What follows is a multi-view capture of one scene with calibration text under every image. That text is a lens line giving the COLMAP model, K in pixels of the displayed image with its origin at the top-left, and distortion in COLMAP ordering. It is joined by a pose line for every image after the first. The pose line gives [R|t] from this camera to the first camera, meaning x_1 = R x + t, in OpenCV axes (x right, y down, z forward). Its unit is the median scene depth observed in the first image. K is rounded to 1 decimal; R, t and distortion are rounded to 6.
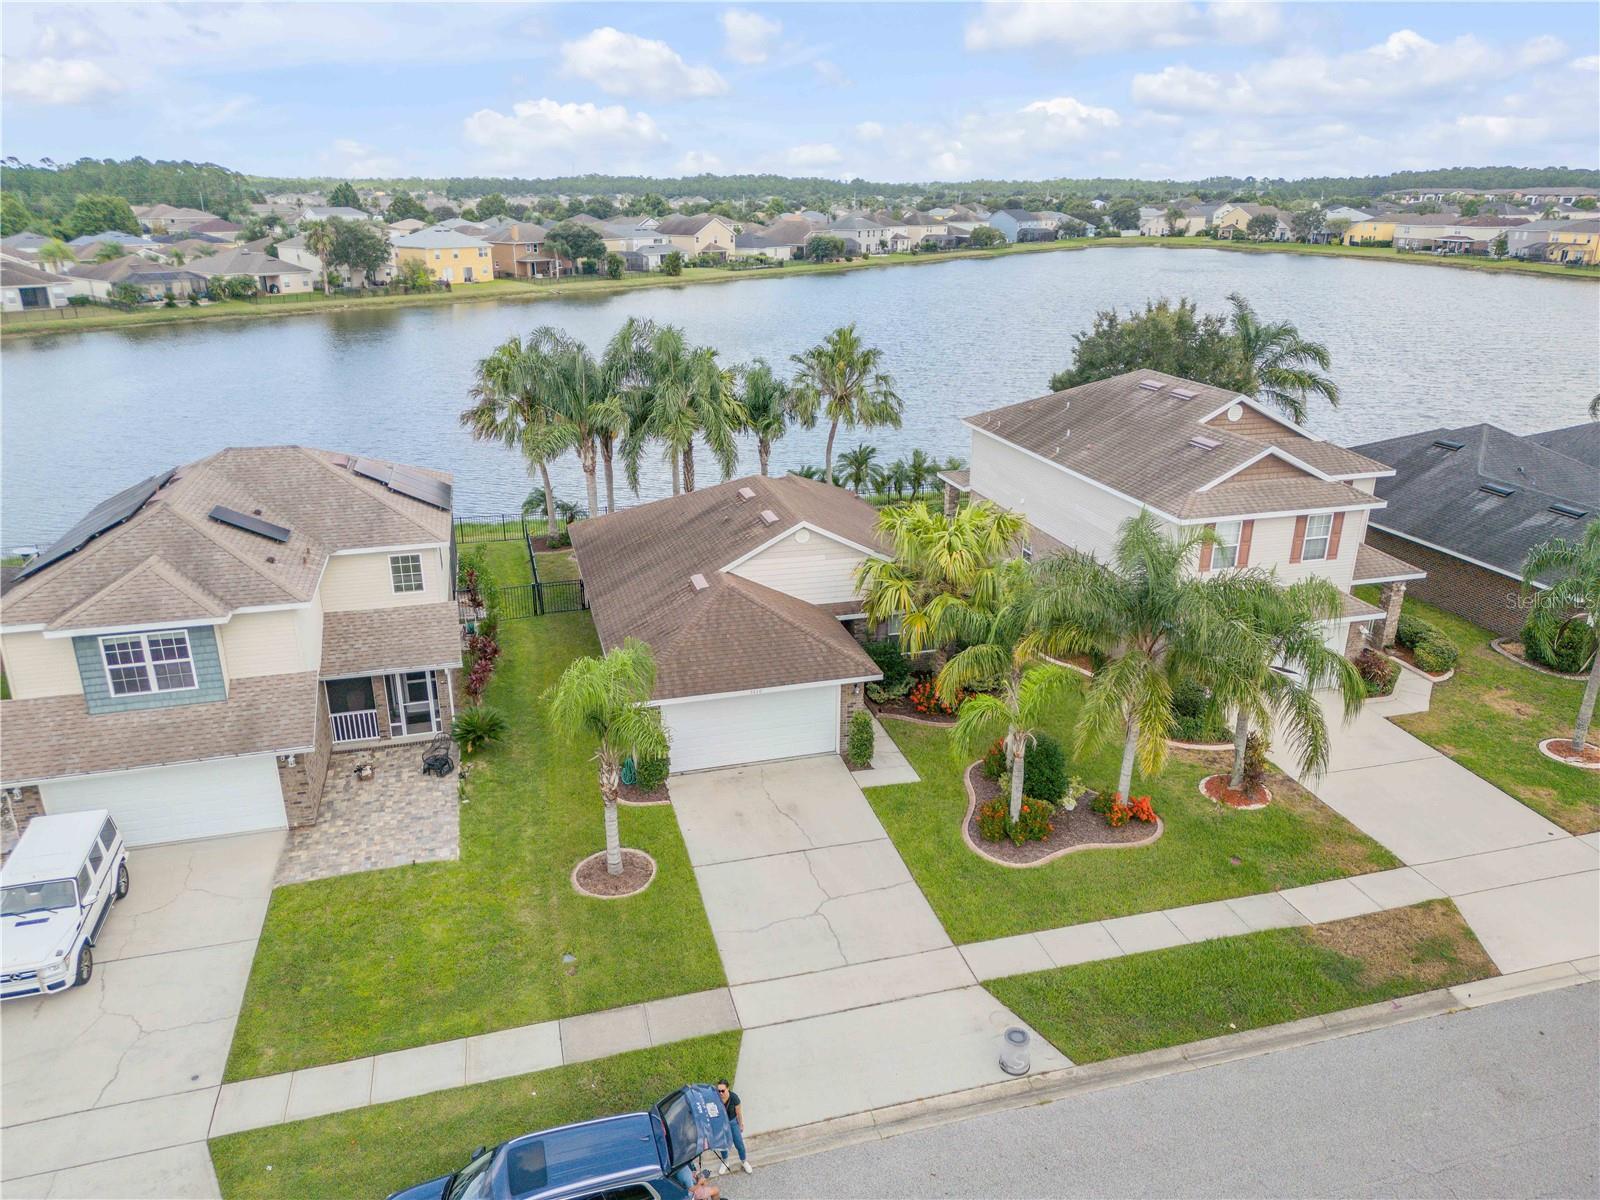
lens RADIAL K [[1122.9, 0, 797.9], [0, 1122.9, 598.6], [0, 0, 1]] dist [0.082541, -0.084466]
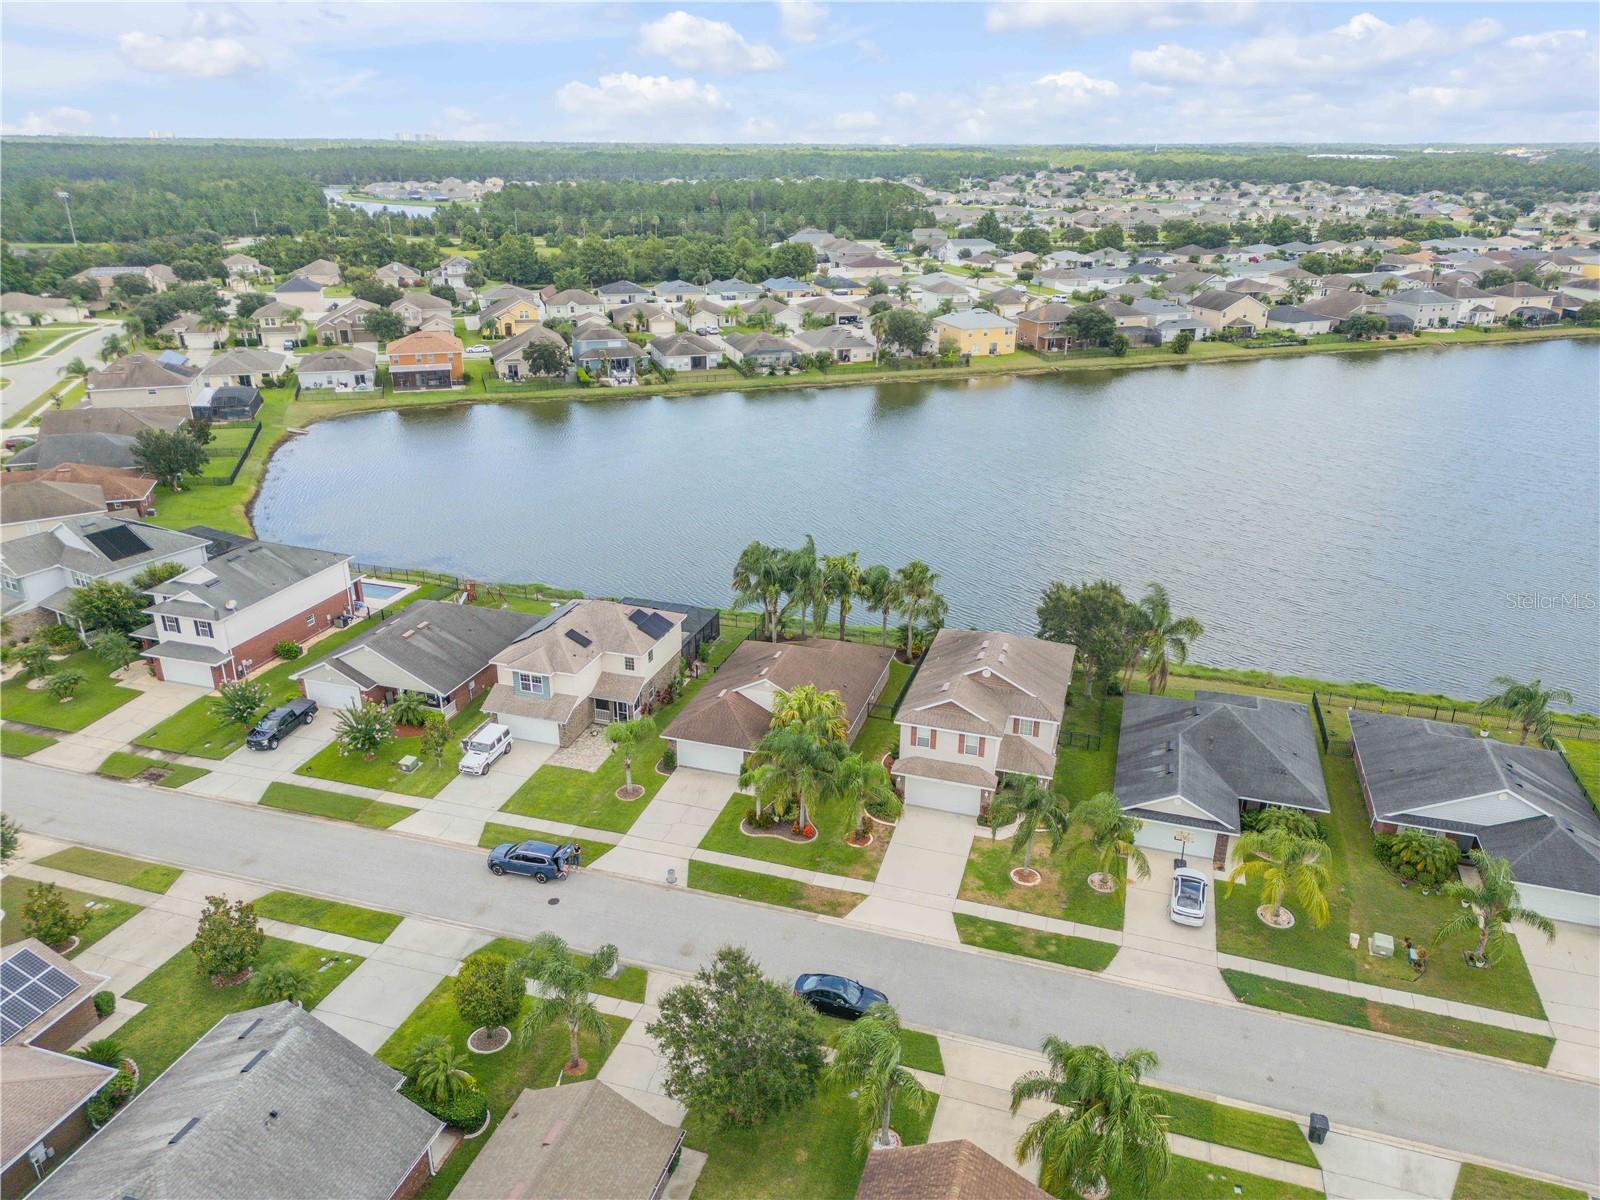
lens RADIAL K [[1122.9, 0, 797.9], [0, 1122.9, 598.6], [0, 0, 1]] dist [0.082541, -0.084466]
pose [[0.836399, 0.208255, -0.507018, 1.238049], [-0.190289, 0.977802, 0.087717, -0.460150], [0.514030, 0.023113, 0.857460, -1.010542]]
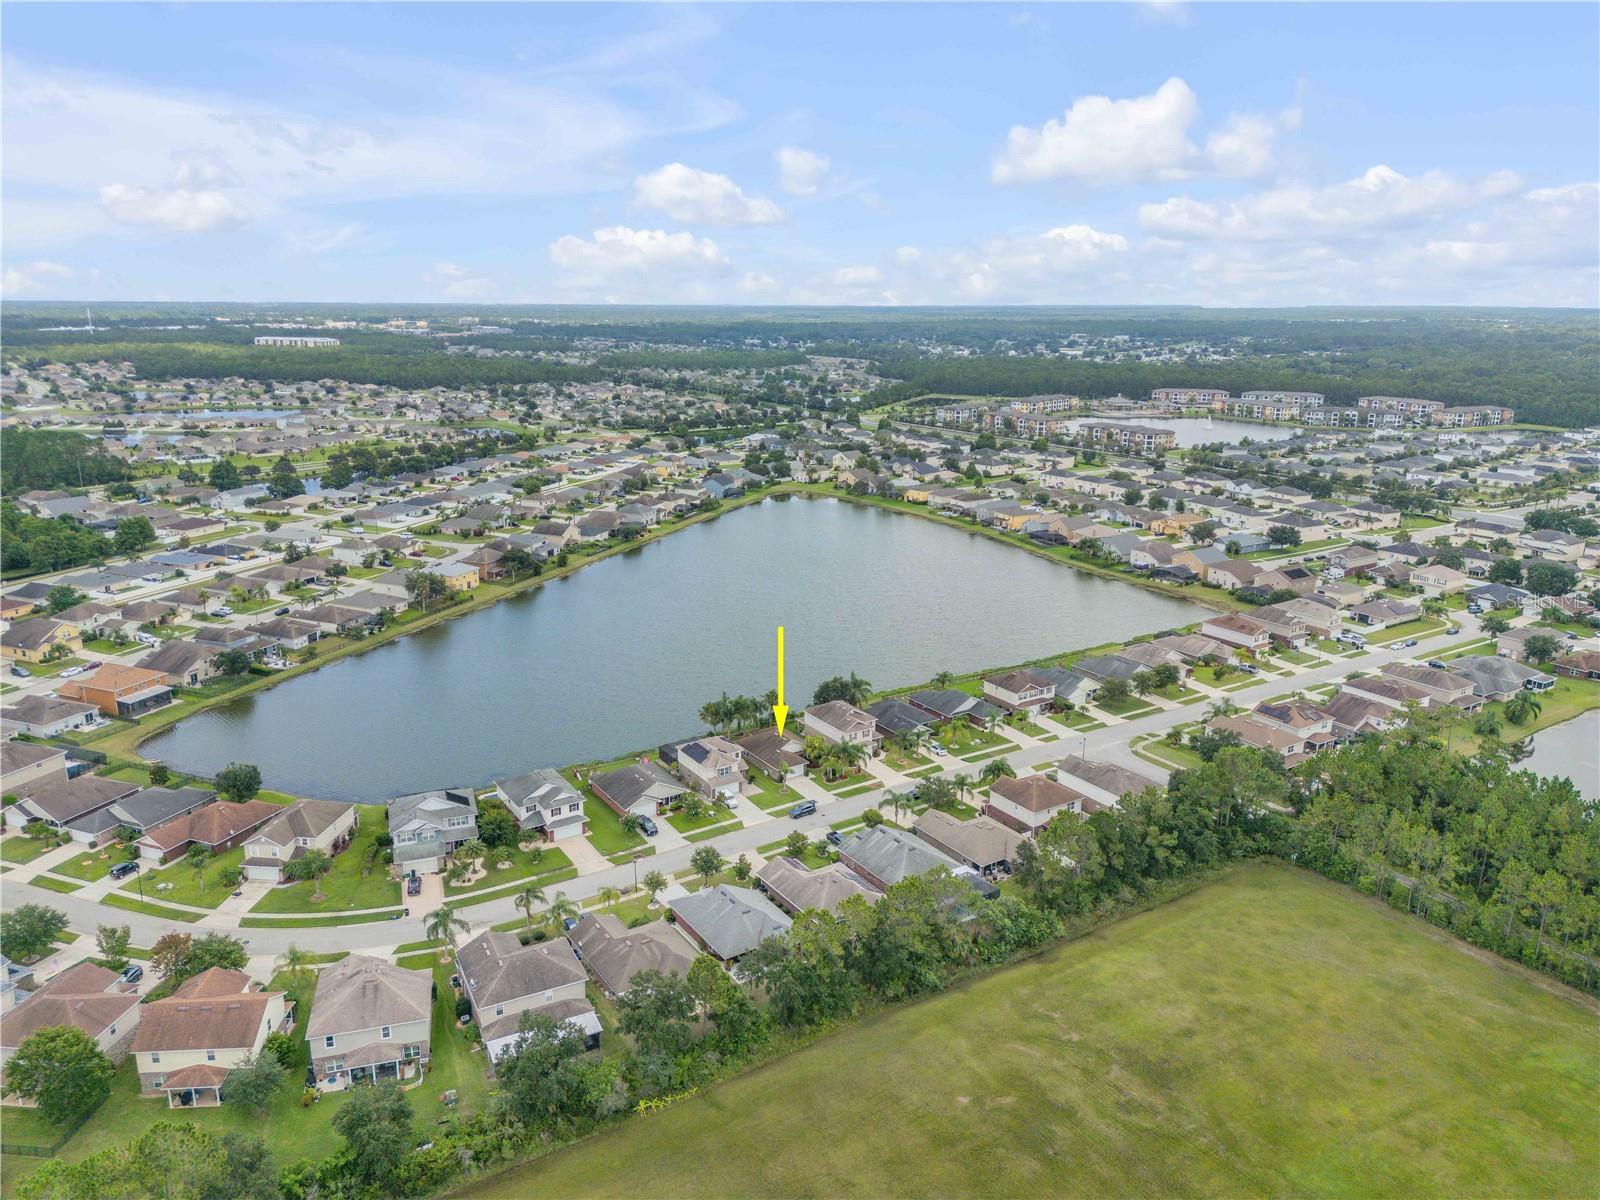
lens RADIAL K [[1122.9, 0, 797.9], [0, 1122.9, 598.6], [0, 0, 1]] dist [0.082541, -0.084466]
pose [[0.952564, -0.071811, 0.295745, -1.826488], [0.097511, 0.992548, -0.073068, -0.402814], [-0.288294, 0.098441, 0.952468, -5.275092]]
